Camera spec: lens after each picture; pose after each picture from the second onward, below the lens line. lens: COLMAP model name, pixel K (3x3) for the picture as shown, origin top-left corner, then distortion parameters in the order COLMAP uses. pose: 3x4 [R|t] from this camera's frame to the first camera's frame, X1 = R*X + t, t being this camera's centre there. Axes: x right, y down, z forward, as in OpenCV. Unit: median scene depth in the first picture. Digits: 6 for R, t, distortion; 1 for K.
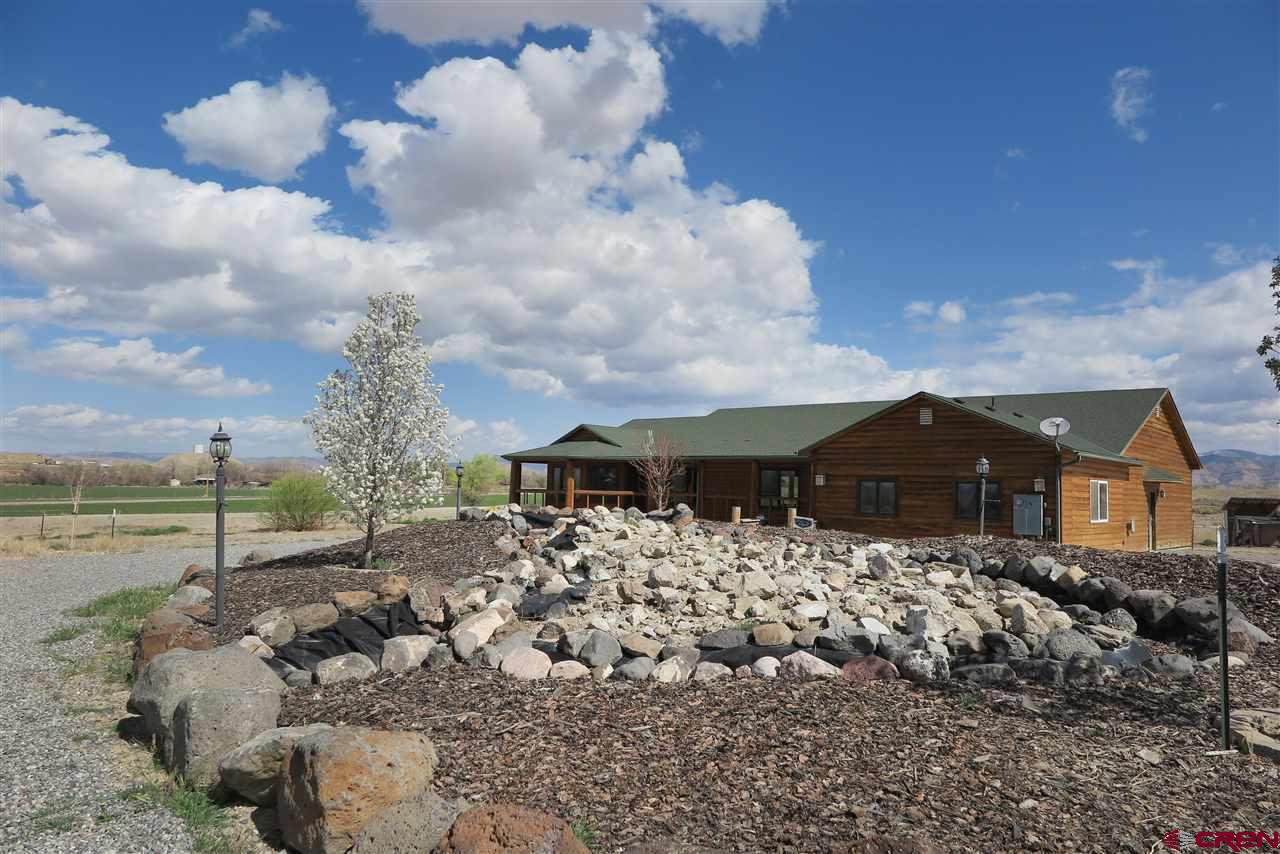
lens RADIAL K [[878.0, 0, 626.7], [0, 878.0, 392.4], [0, 0, 1]] dist [-0.013672, 0.005444]
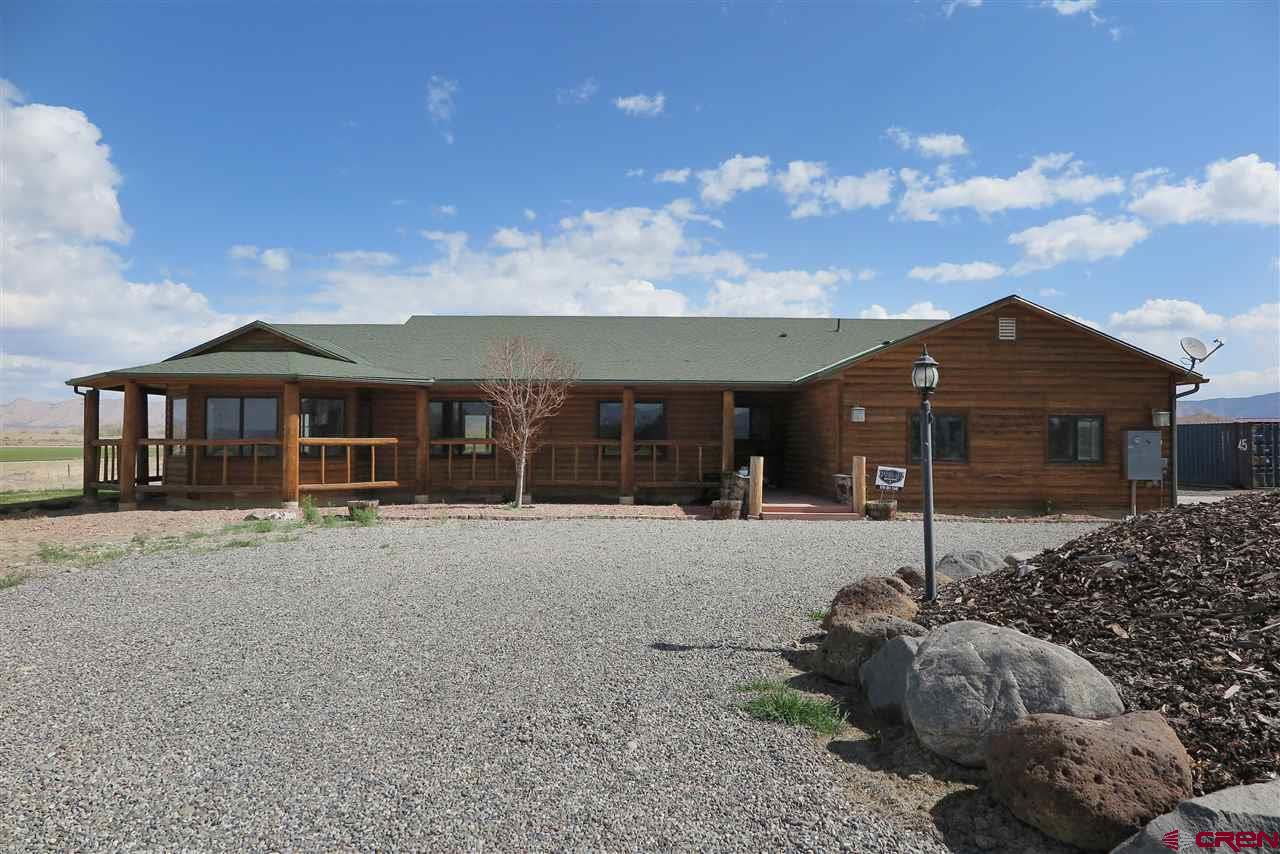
lens RADIAL K [[878.0, 0, 626.6], [0, 878.0, 415.1], [0, 0, 1]] dist [-0.013672, 0.005444]
pose [[0.741073, 0.002473, 0.671420, -0.216799], [-0.058790, 0.996391, 0.061219, 0.039928], [-0.668846, -0.084840, 0.738544, 0.355435]]
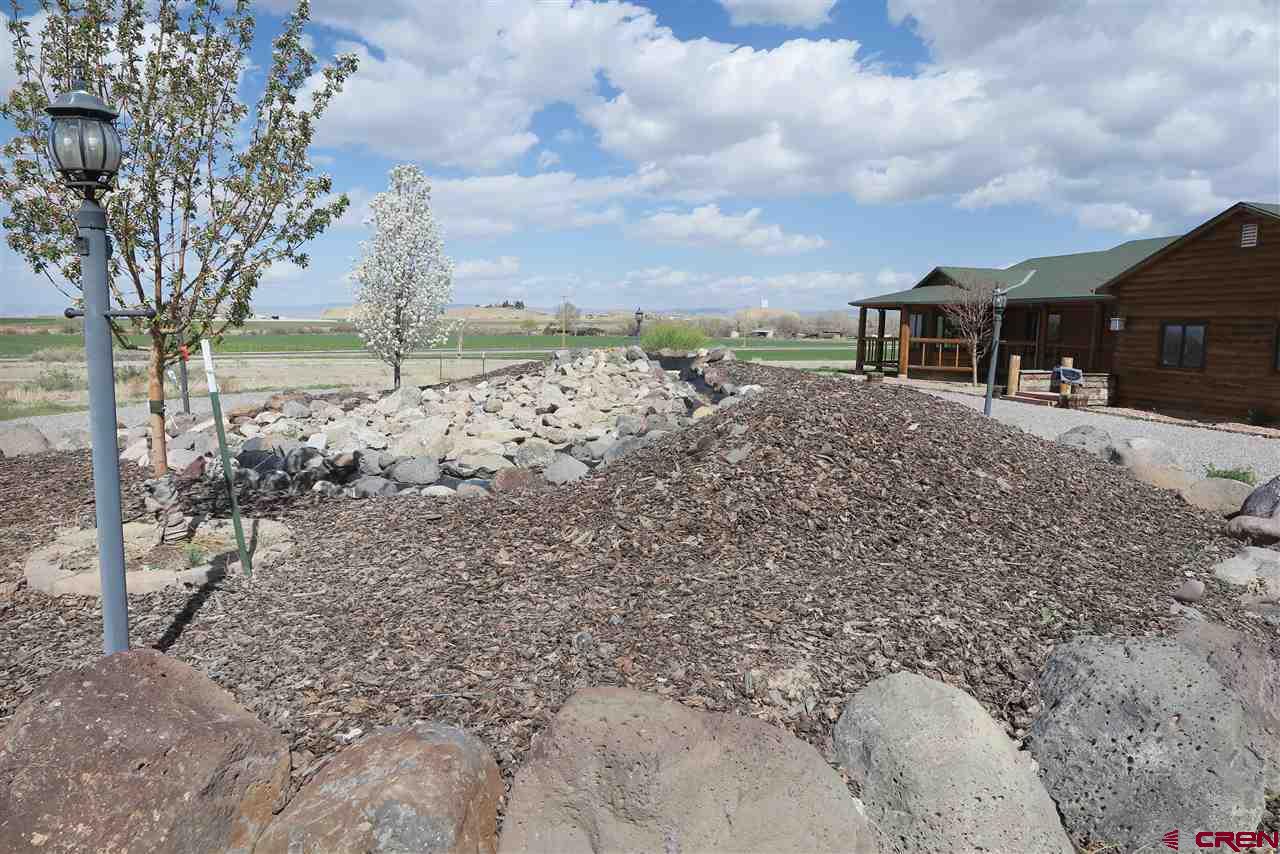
lens RADIAL K [[878.0, 0, 640.4], [0, 878.0, 433.5], [0, 0, 1]] dist [-0.013672, 0.005444]
pose [[0.824352, 0.061749, -0.562699, 0.184505], [0.059683, 0.979012, 0.194869, 0.008692], [0.562922, -0.194224, 0.803366, 0.046786]]
